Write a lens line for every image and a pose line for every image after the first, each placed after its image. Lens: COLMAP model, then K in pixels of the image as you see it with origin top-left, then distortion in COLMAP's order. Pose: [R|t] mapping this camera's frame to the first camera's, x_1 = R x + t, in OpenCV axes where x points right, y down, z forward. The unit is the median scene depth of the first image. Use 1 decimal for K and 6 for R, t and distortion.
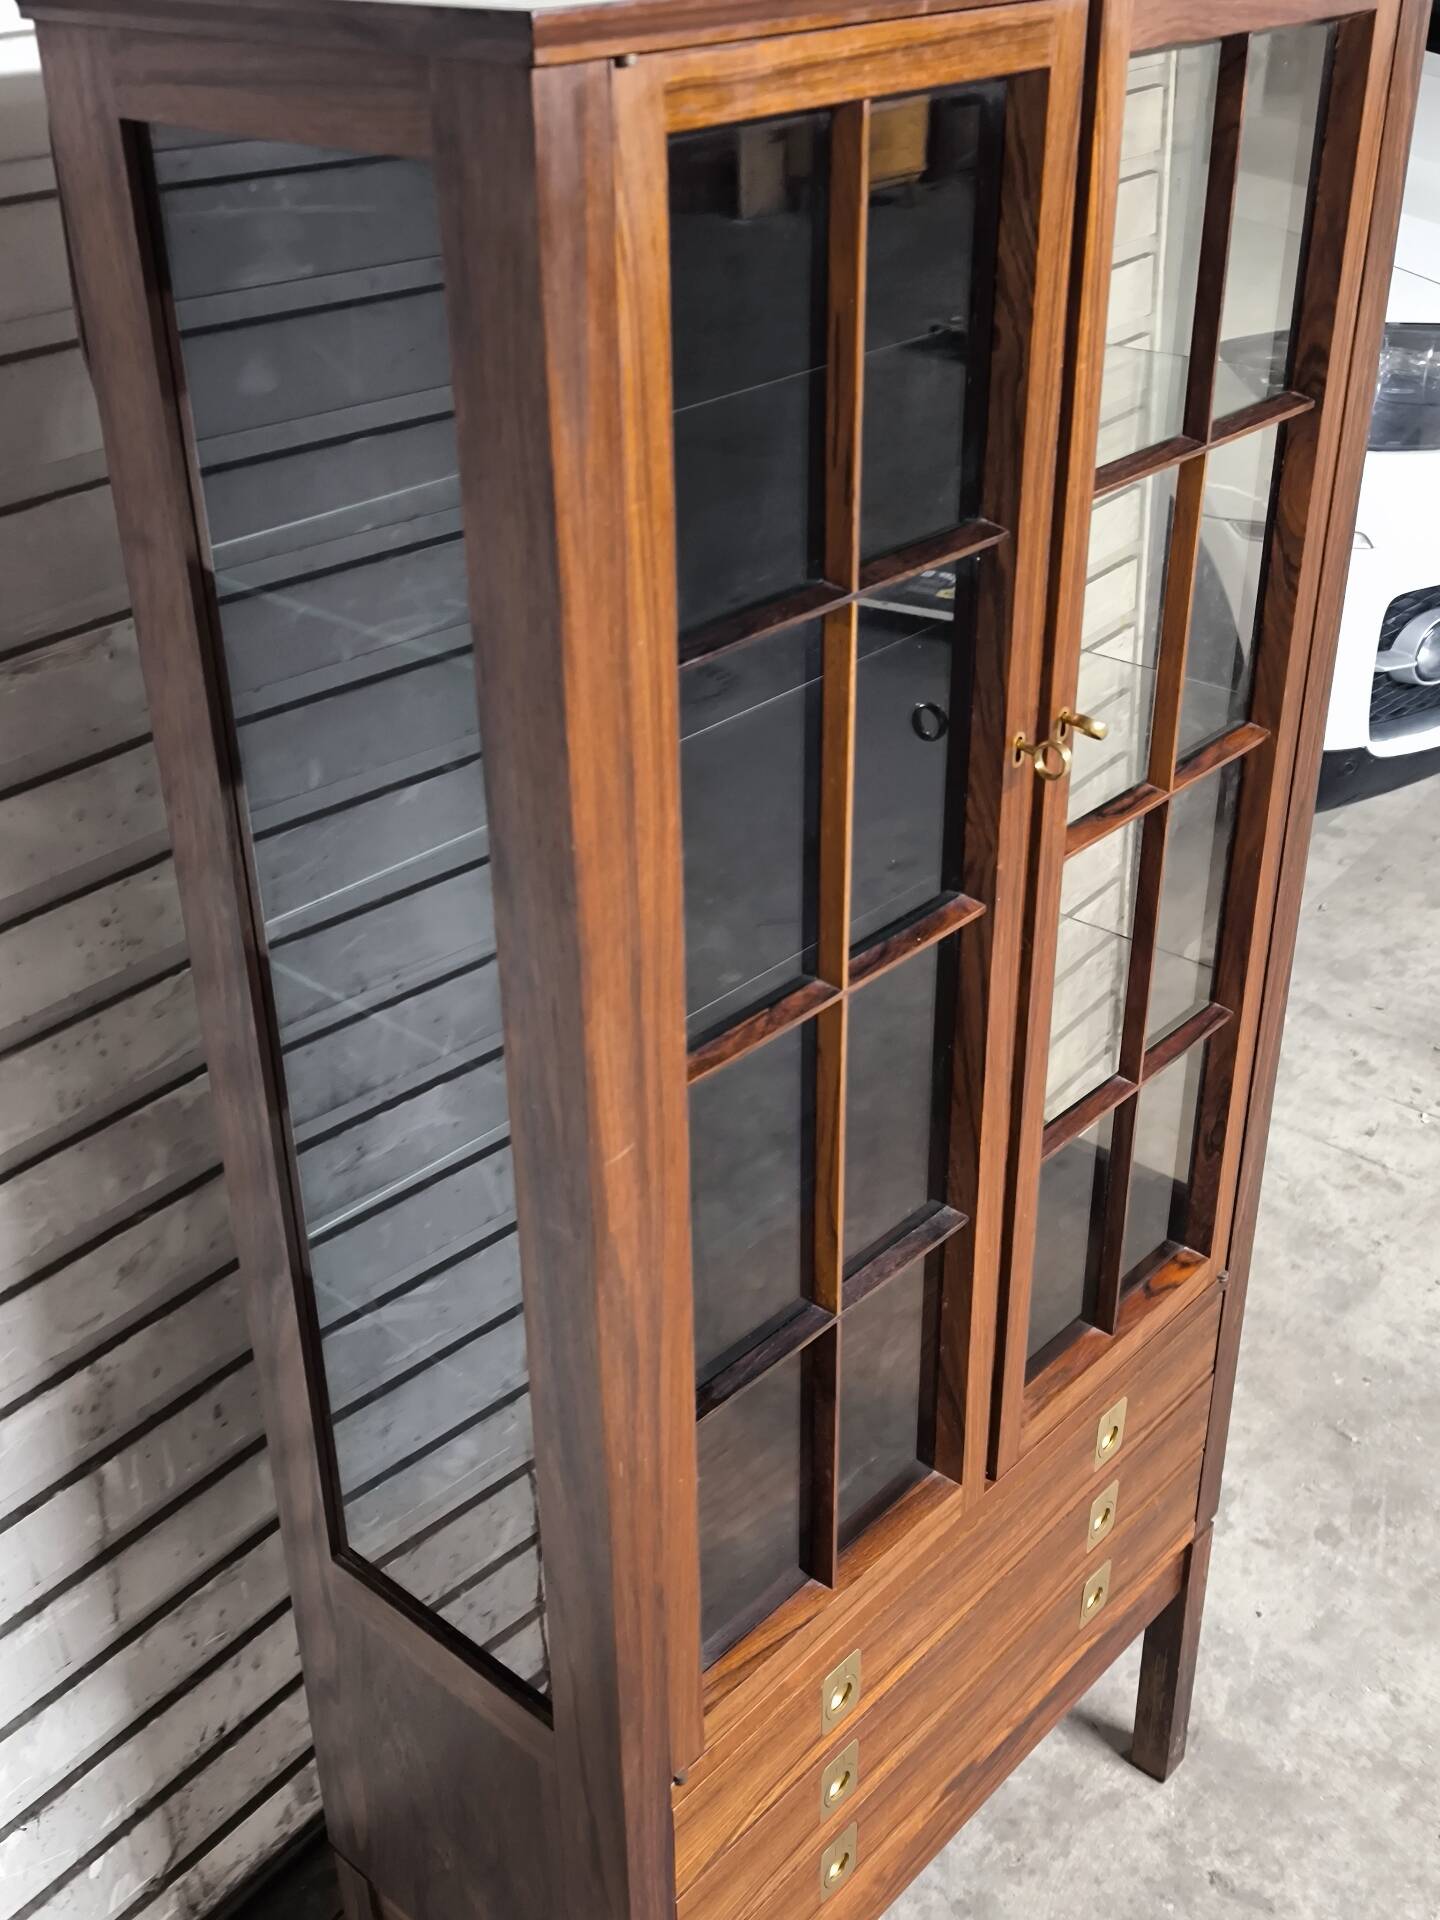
lens RADIAL K [[2060.9, 0, 723.1], [0, 2060.9, 963.5], [0, 0, 1]] dist [0.036942, 0.000000]
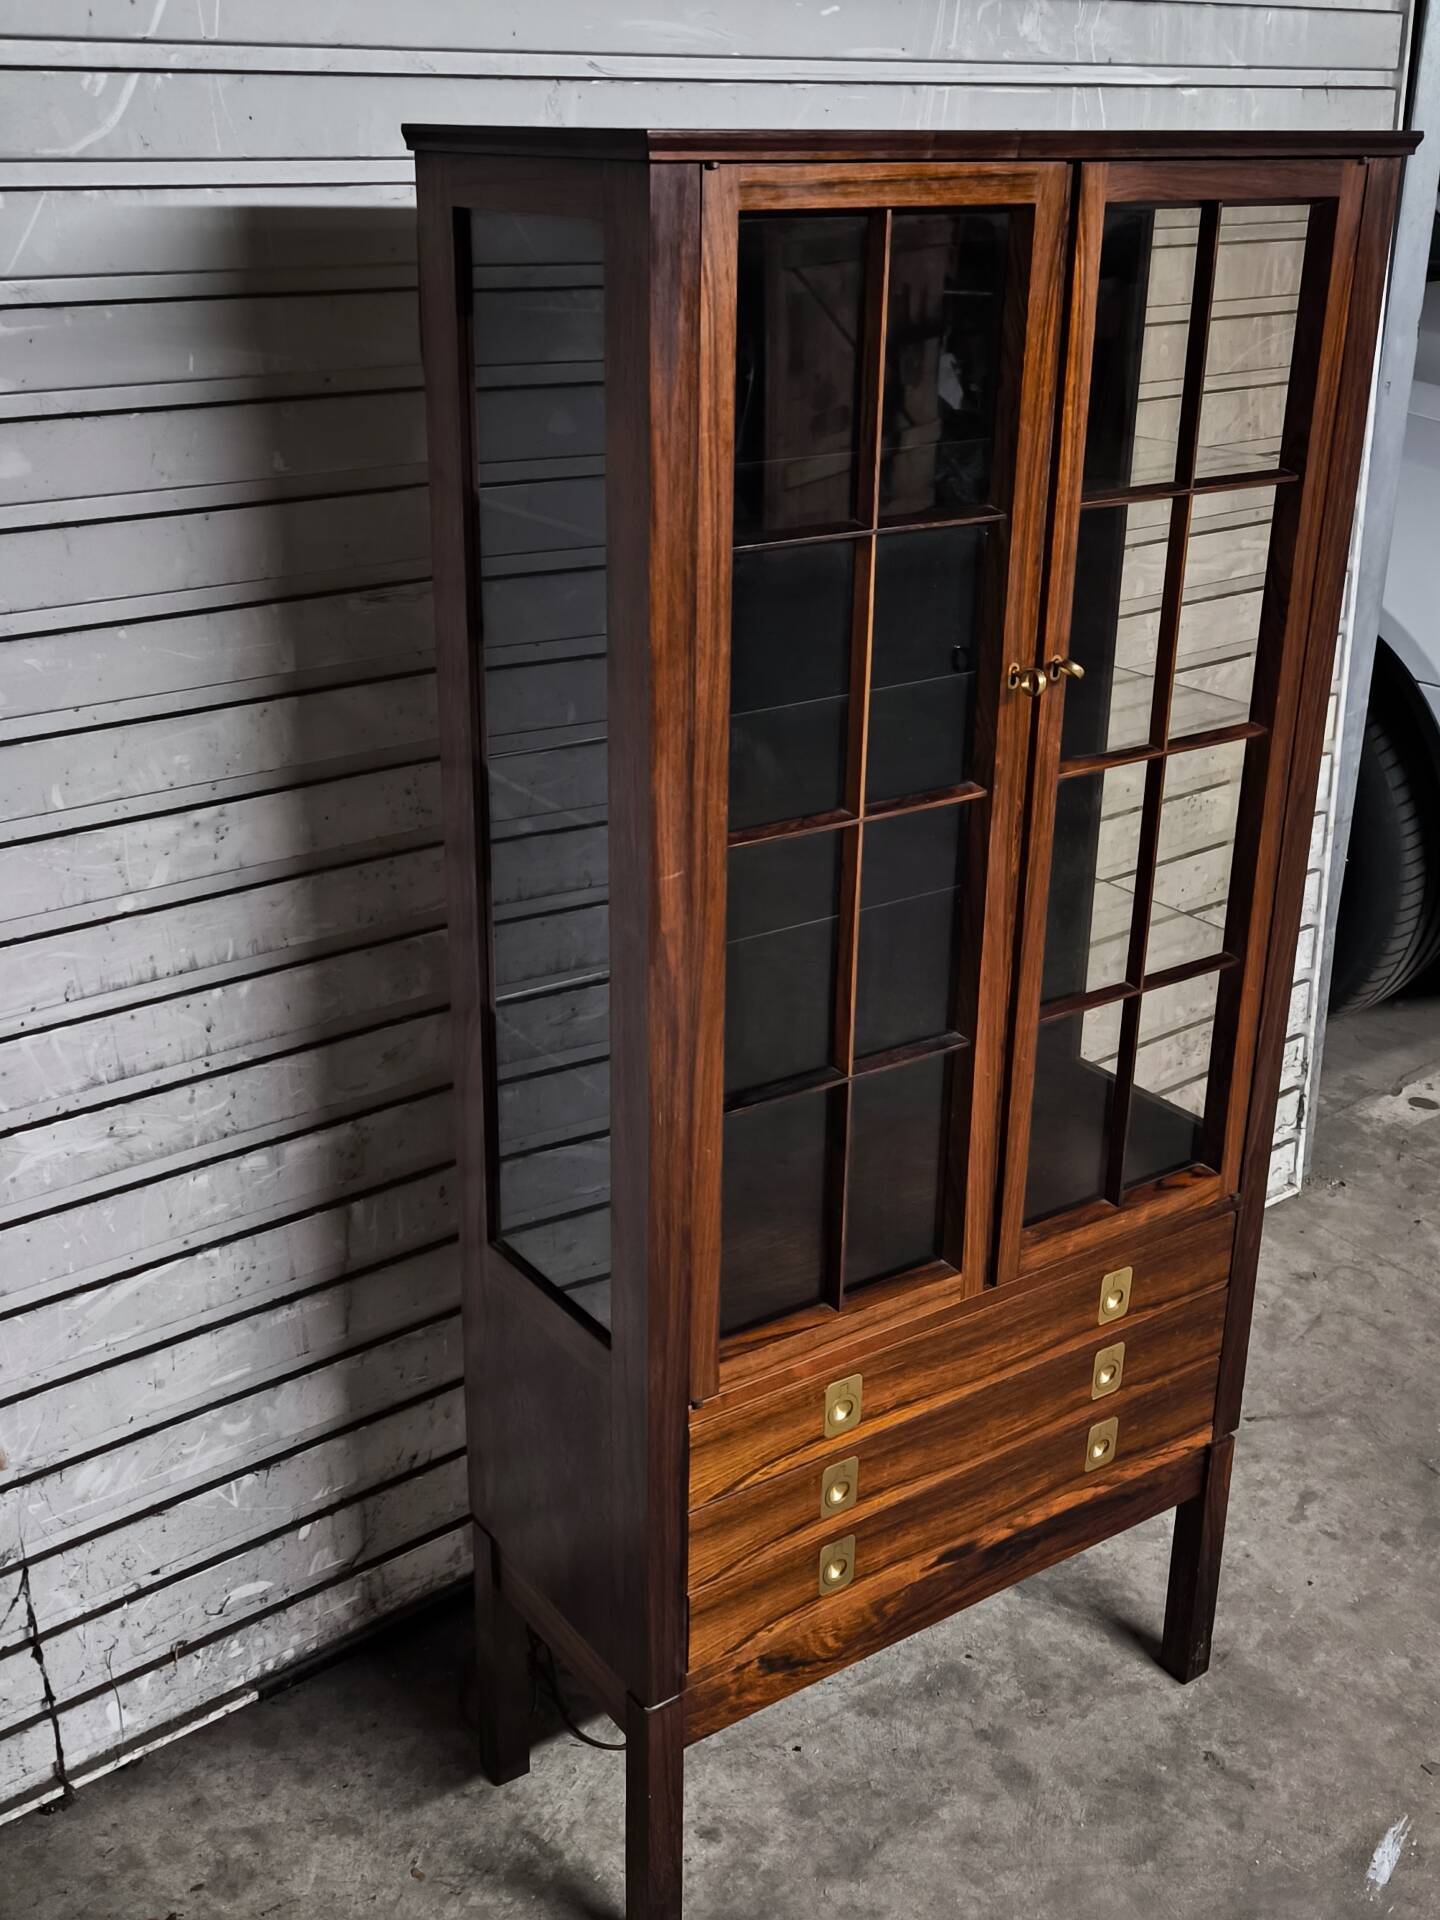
lens RADIAL K [[2060.9, 0, 716.6], [0, 2060.9, 932.9], [0, 0, 1]] dist [0.036942, 0.000000]
pose [[0.972453, 0.109270, -0.205900, 0.189379], [-0.135983, 0.983372, -0.120369, 0.198453], [0.189323, 0.145052, 0.971142, -0.287289]]
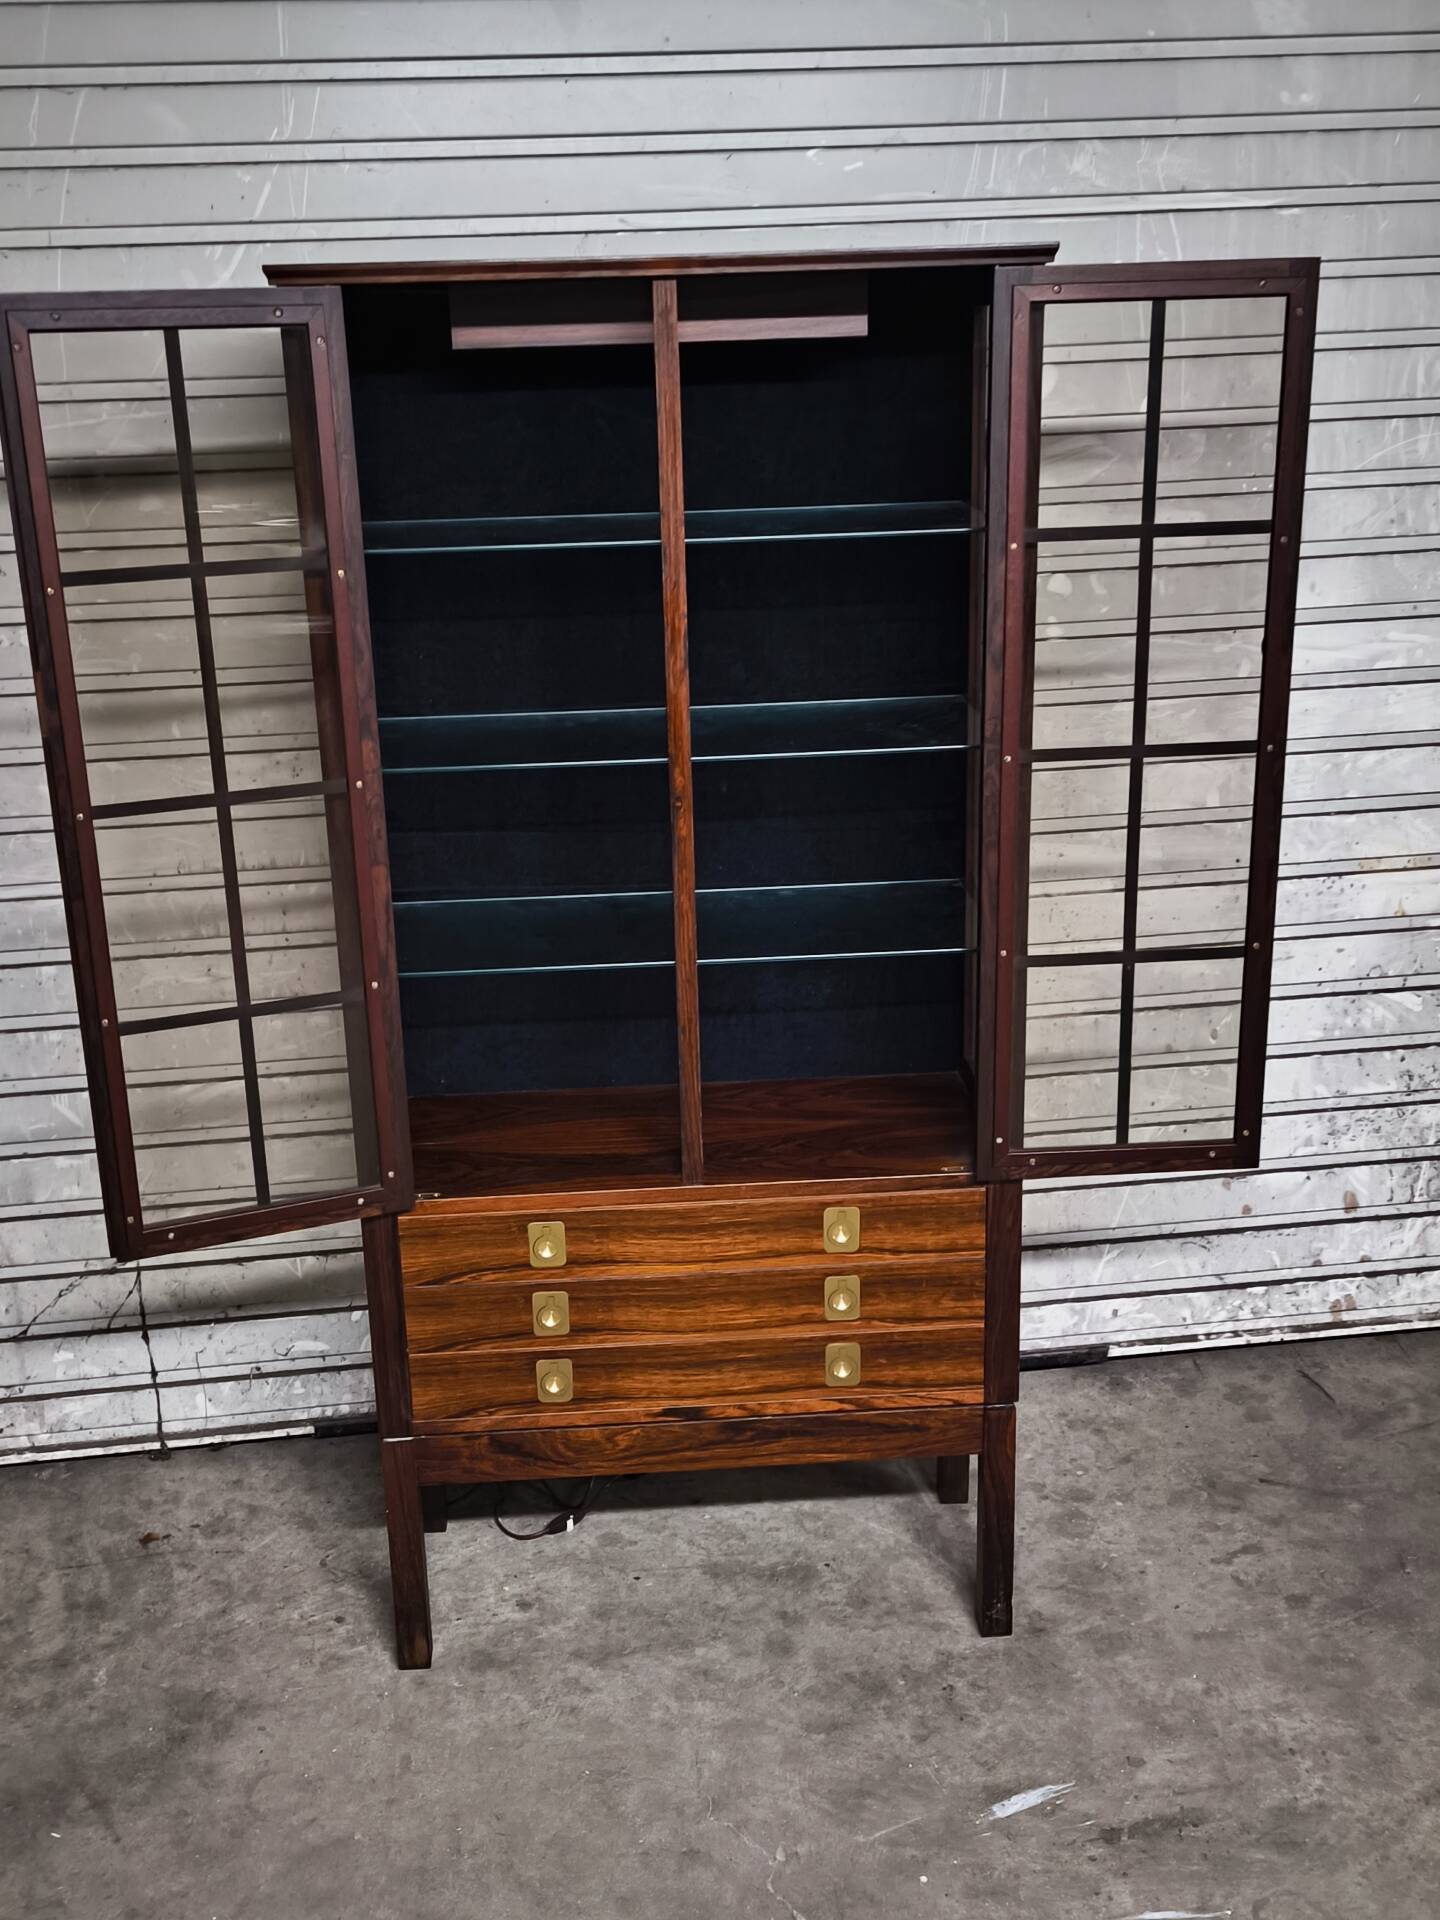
lens RADIAL K [[2072.8, 0, 706.4], [0, 2072.8, 955.9], [0, 0, 1]] dist [0.035937, 0.000000]
pose [[0.711389, 0.211012, -0.670373, 1.073359], [-0.328749, 0.942982, -0.052042, 0.155734], [0.621169, 0.257406, 0.740197, -0.190443]]
